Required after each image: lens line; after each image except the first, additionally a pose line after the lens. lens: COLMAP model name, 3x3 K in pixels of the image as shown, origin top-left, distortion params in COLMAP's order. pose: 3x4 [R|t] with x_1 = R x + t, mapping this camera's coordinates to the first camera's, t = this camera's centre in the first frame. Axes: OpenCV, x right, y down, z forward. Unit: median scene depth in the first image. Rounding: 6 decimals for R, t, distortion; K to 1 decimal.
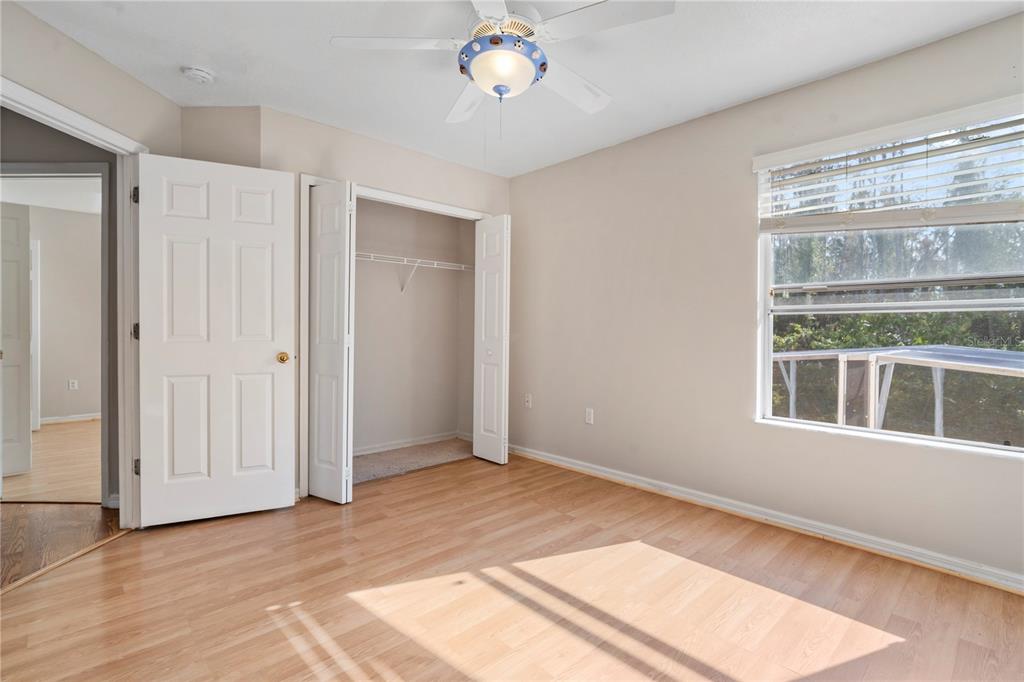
lens RADIAL K [[482.8, 0, 542.3], [0, 482.8, 337.3], [0, 0, 1]] dist [-0.005266, -0.000170]
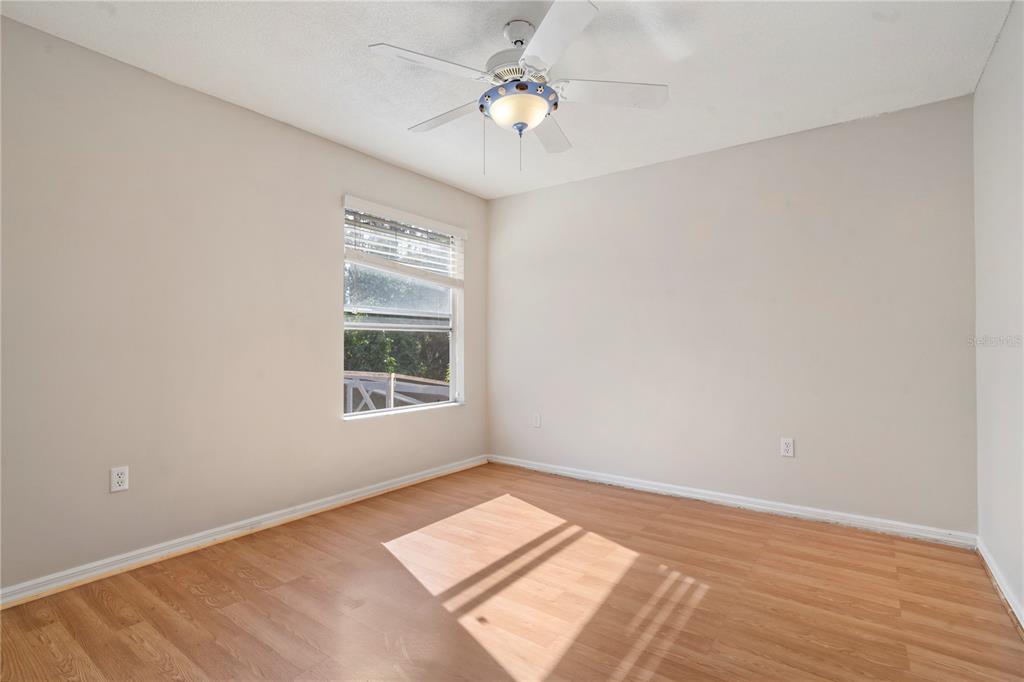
lens RADIAL K [[482.8, 0, 514.0], [0, 482.8, 340.0], [0, 0, 1]] dist [-0.005266, -0.000170]
pose [[-0.145795, 0.003923, 0.989307, -0.837871], [0.010917, 0.999938, -0.002356, -0.012880], [-0.989255, 0.010457, -0.145829, 0.827110]]
